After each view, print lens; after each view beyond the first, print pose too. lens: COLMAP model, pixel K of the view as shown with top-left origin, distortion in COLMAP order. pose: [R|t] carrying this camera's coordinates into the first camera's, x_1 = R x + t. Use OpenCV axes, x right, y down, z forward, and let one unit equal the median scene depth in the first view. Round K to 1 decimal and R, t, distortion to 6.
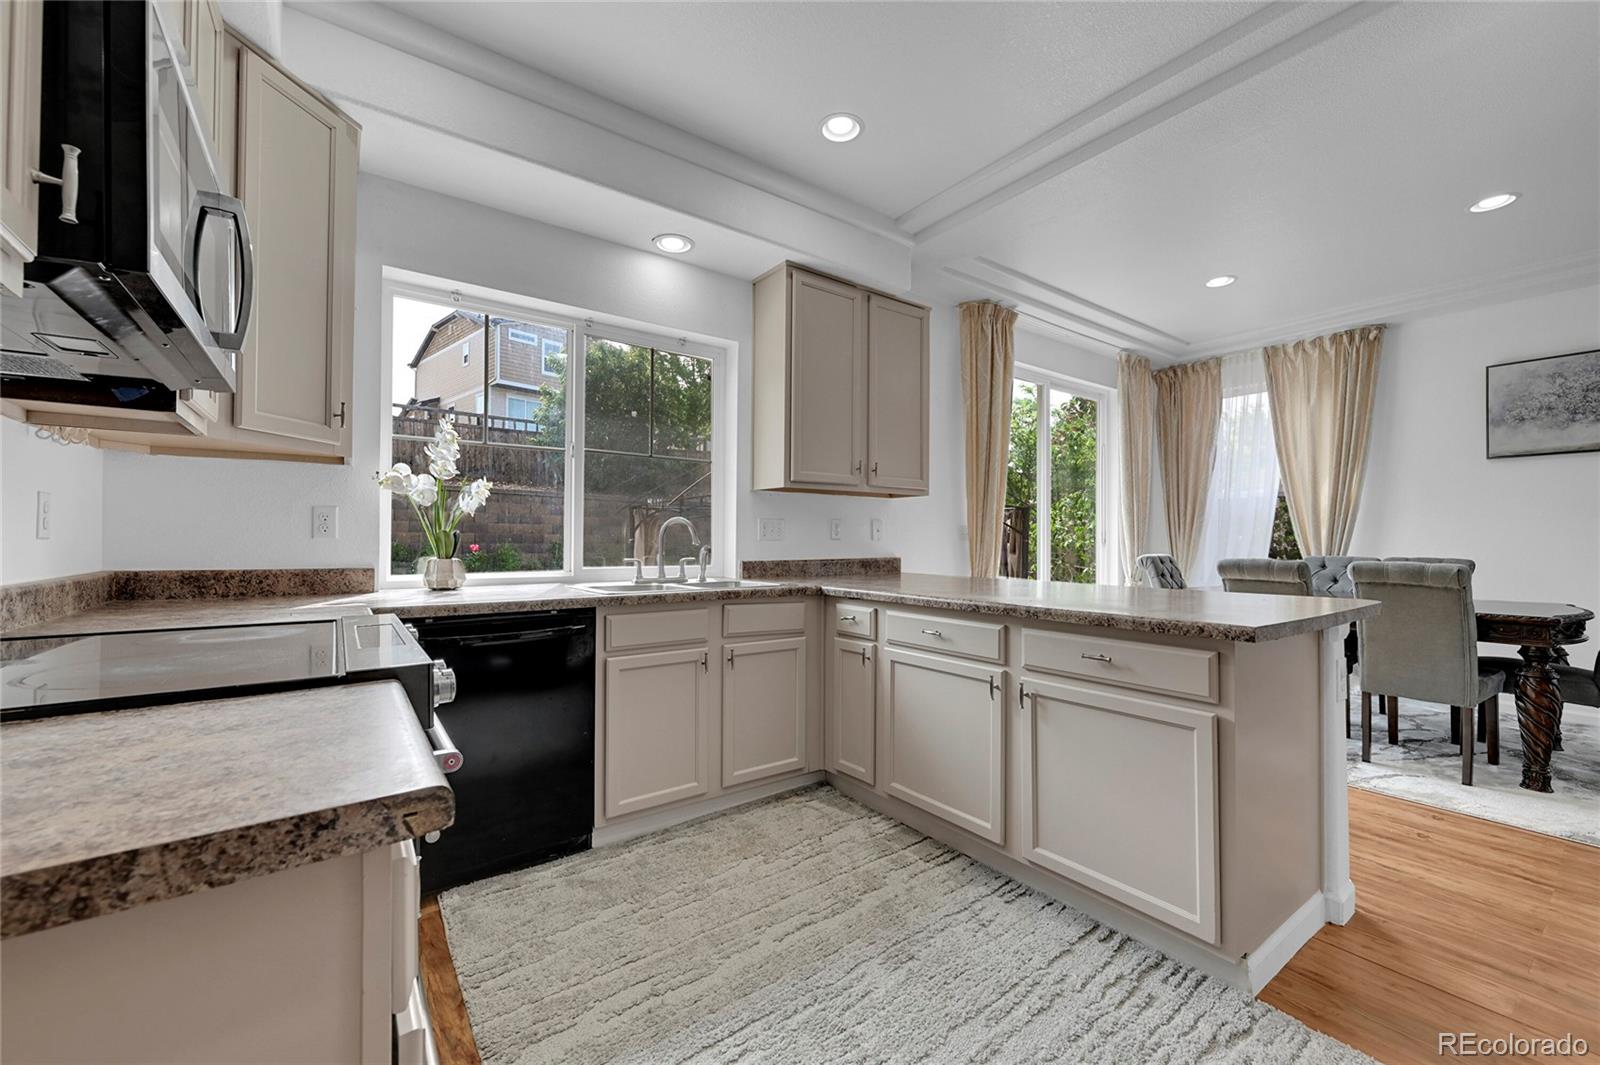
lens RADIAL K [[641.0, 0, 800.3], [0, 641.0, 537.1], [0, 0, 1]] dist [0.003737, 0.000246]
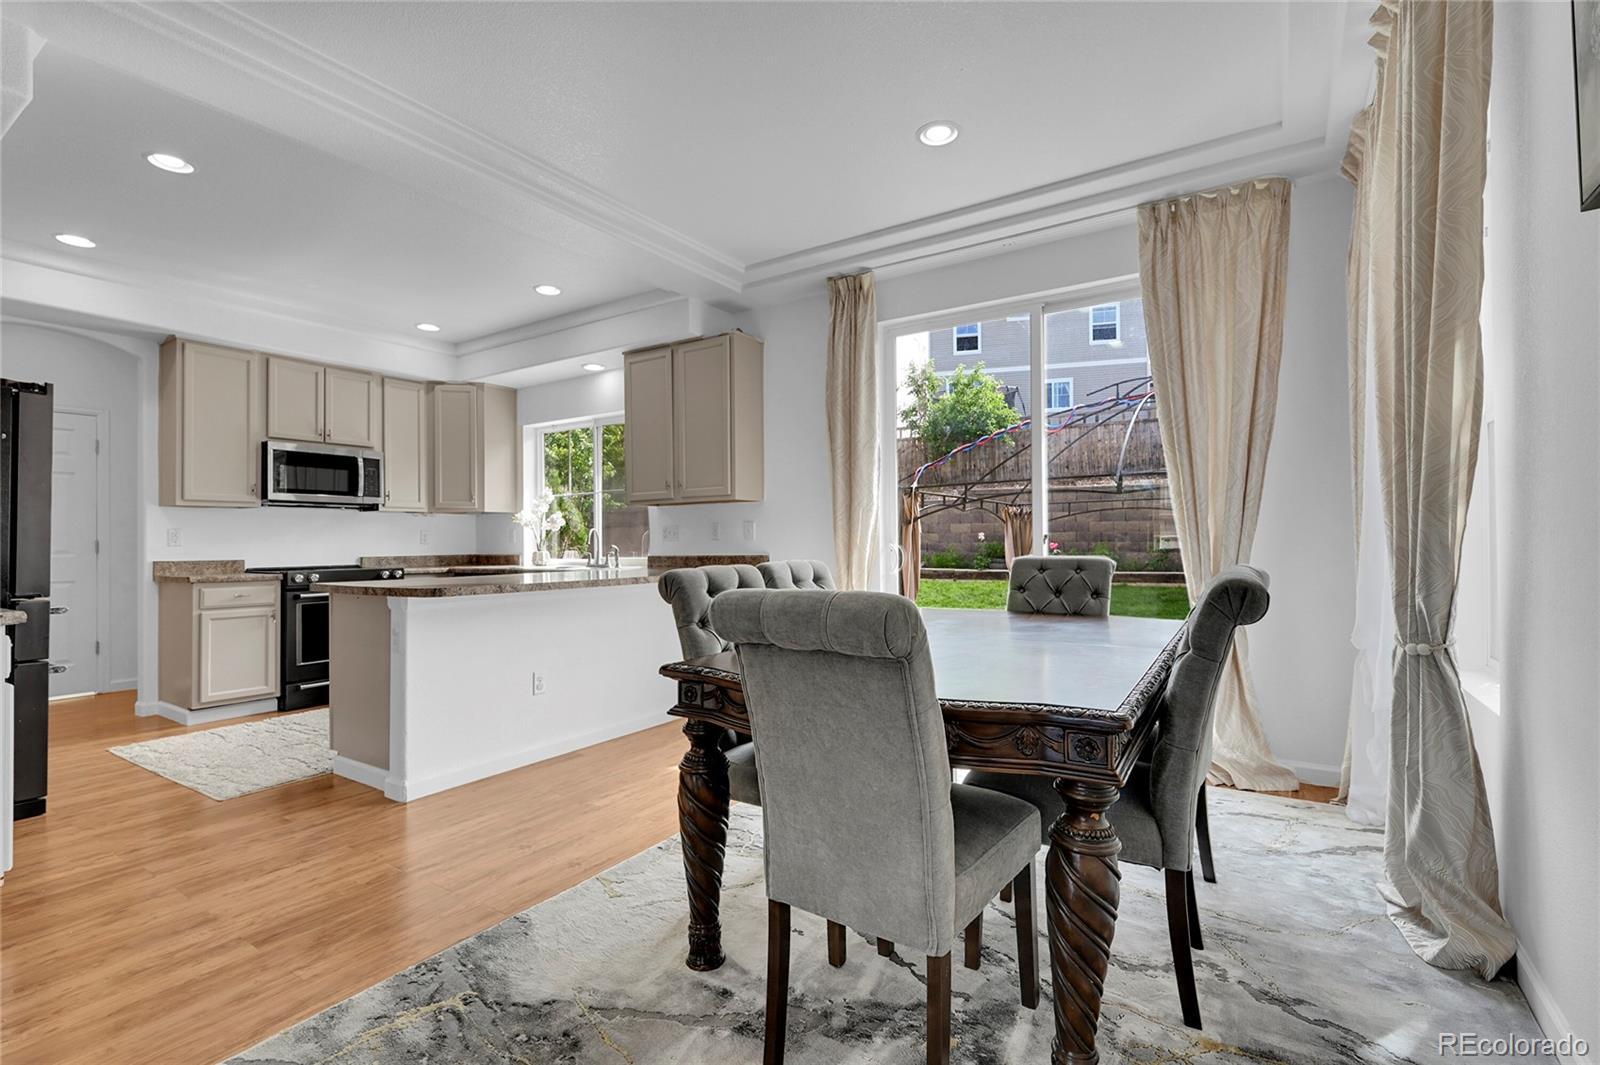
lens RADIAL K [[692.4, 0, 804.0], [0, 692.4, 542.1], [0, 0, 1]] dist [-0.001268, -0.000054]
pose [[0.367634, -0.013518, -0.929872, 1.492996], [0.009172, 0.999898, -0.010909, 0.026942], [0.929925, -0.004518, 0.367721, 0.731115]]
